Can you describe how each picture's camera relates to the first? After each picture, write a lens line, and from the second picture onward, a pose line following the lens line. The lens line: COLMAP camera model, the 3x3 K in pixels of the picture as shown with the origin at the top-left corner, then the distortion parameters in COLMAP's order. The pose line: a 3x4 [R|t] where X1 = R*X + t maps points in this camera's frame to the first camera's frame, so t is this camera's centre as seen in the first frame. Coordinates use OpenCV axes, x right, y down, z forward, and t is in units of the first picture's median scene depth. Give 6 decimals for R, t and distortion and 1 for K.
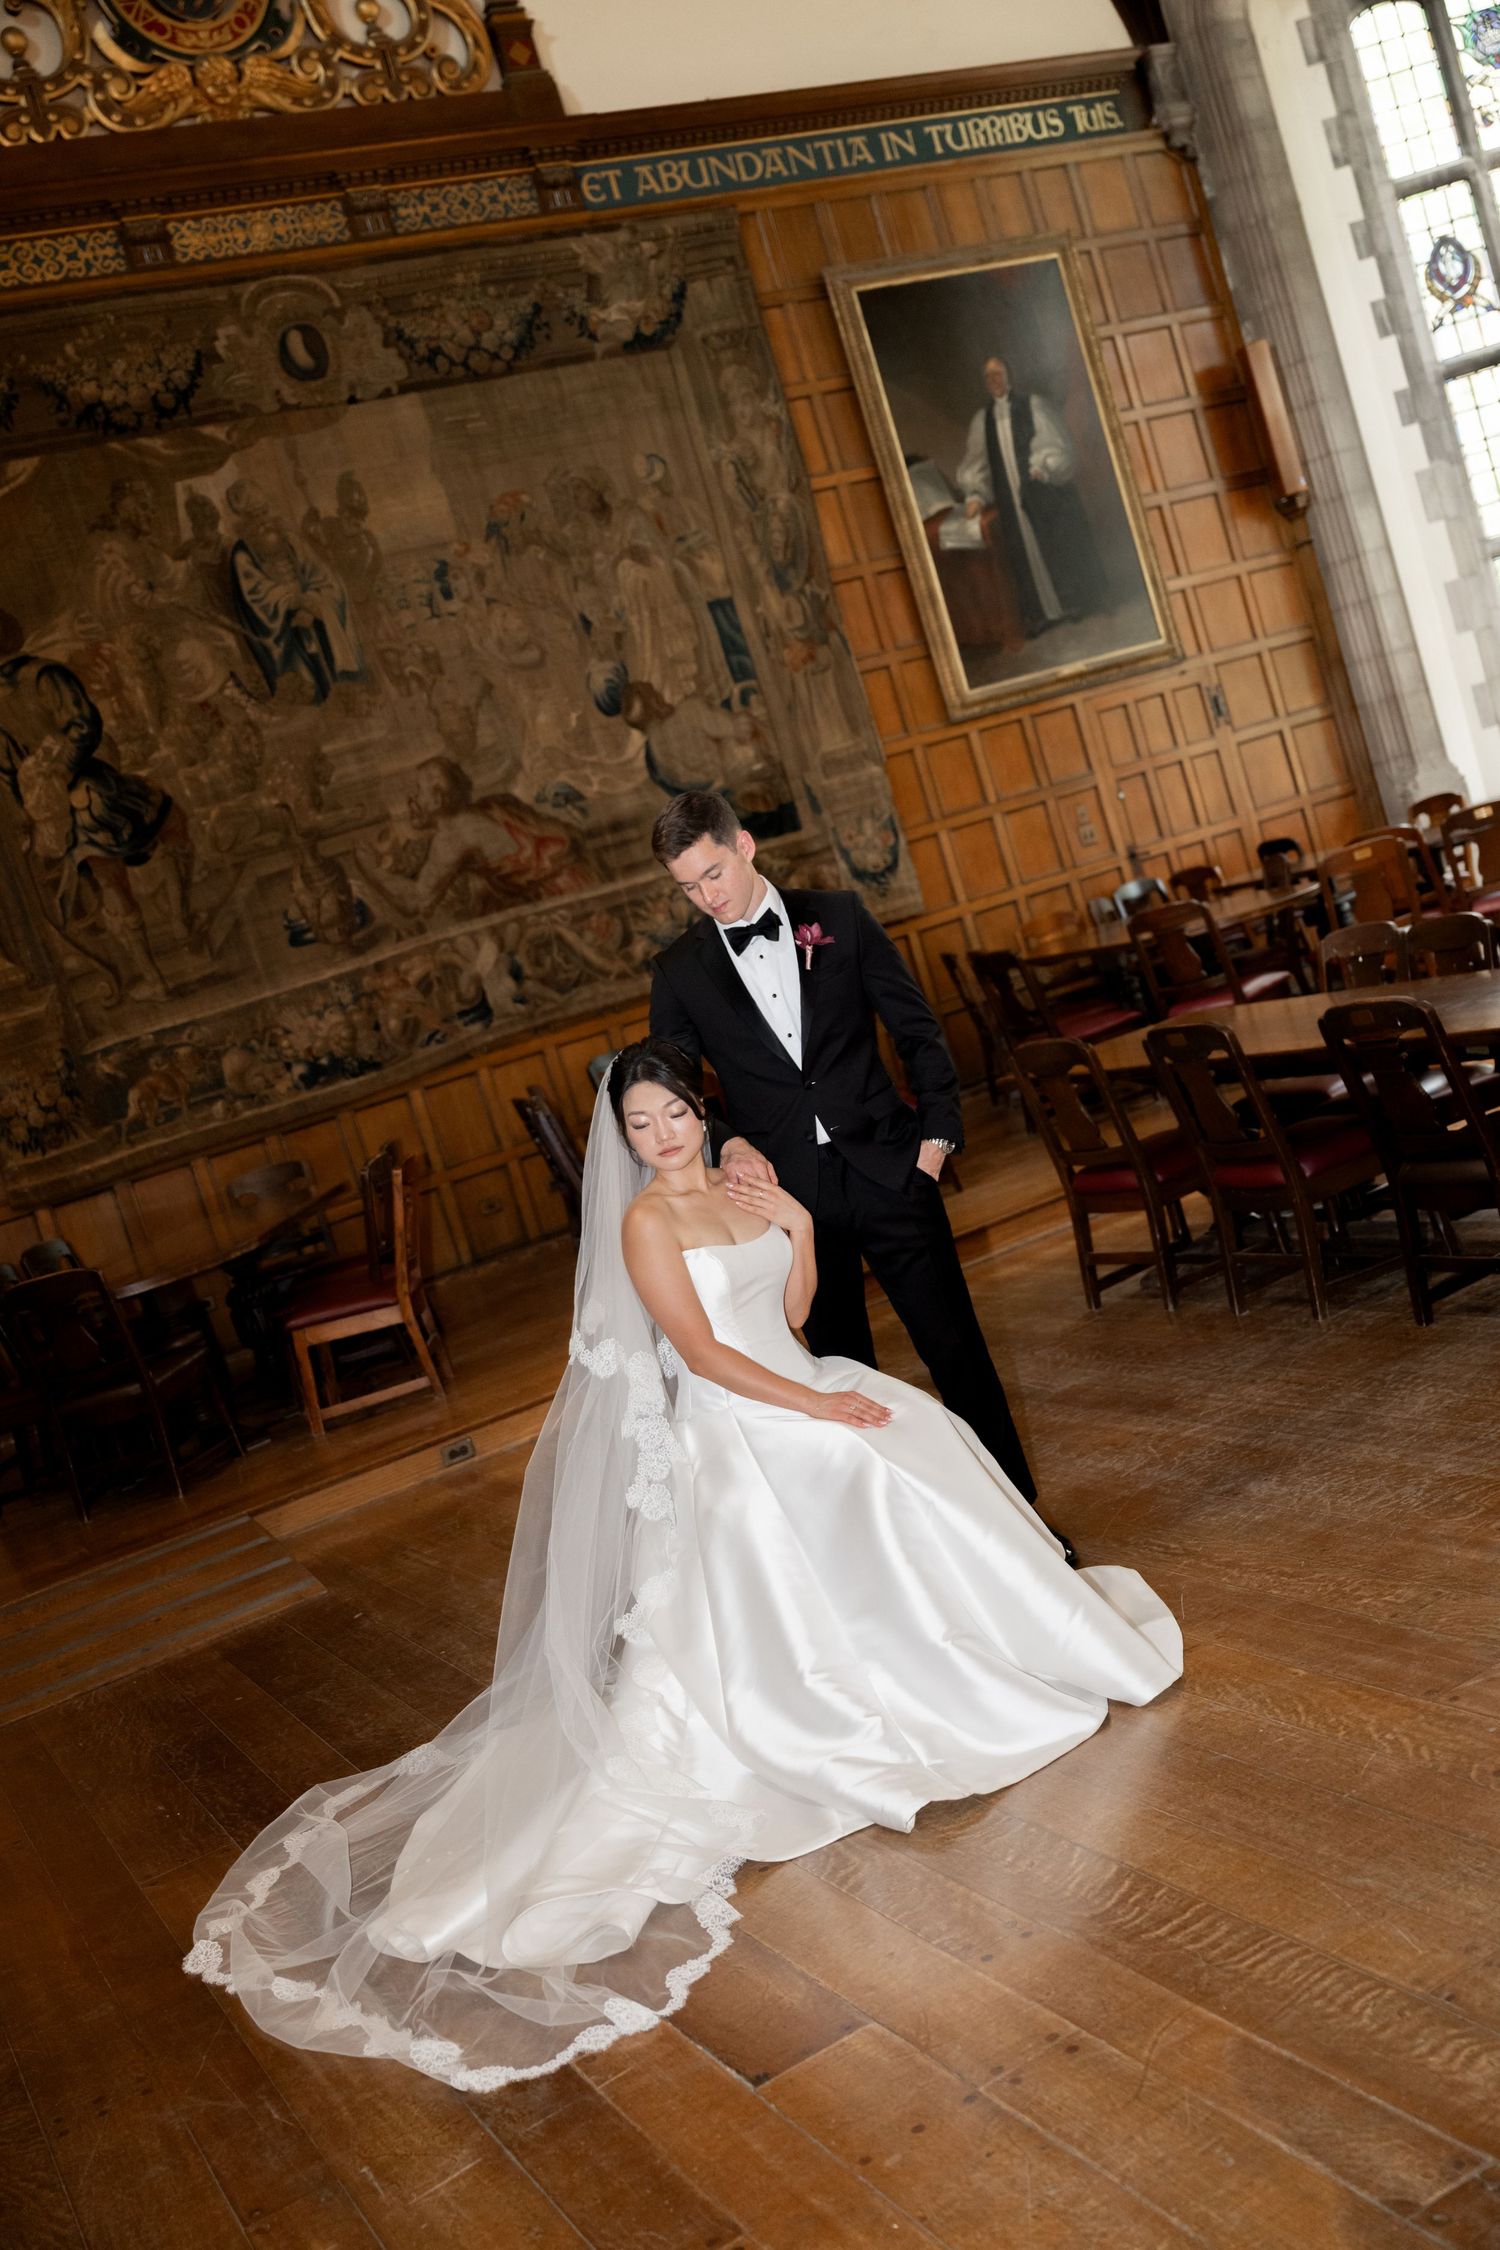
lens RADIAL K [[2279.7, 0, 750.3], [0, 2279.7, 1122.6], [0, 0, 1]] dist [0.009345, 0.000000]
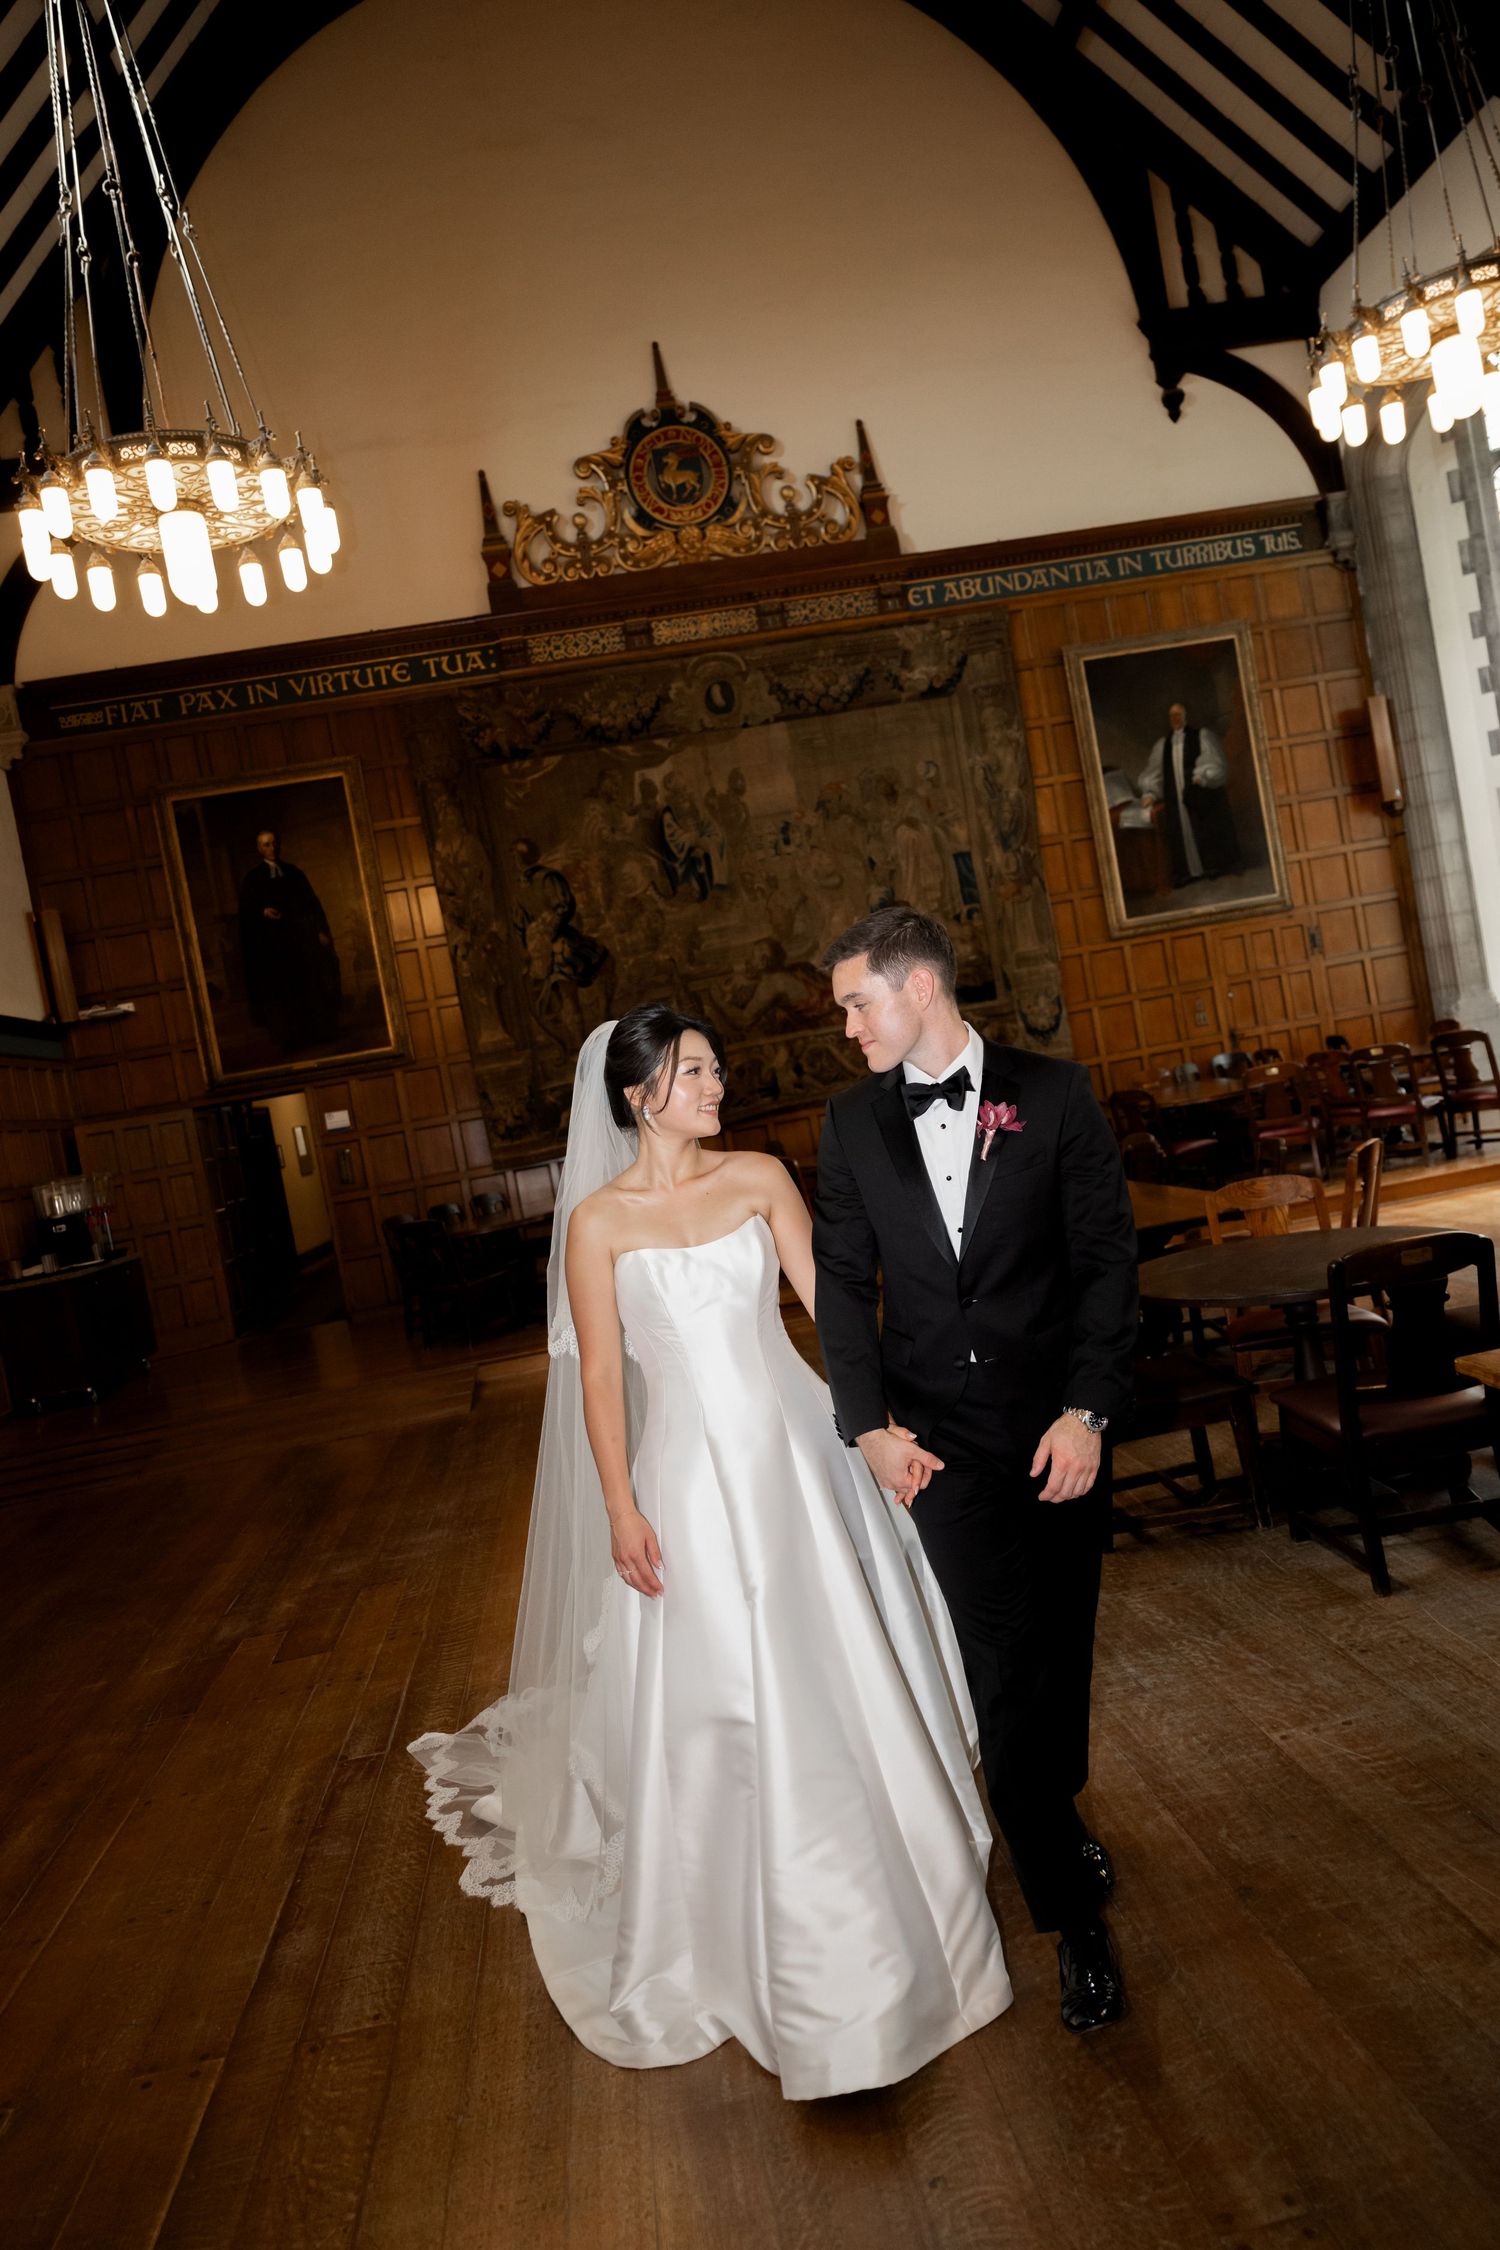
lens RADIAL K [[1544.5, 0, 750.3], [0, 1544.5, 1126.3], [0, 0, 1]] dist [0.005131, 0.008368]
pose [[0.931539, 0.133793, -0.338133, 0.242933], [-0.127906, 0.990990, 0.039741, -0.062103], [0.340404, 0.006229, 0.940259, -0.076850]]
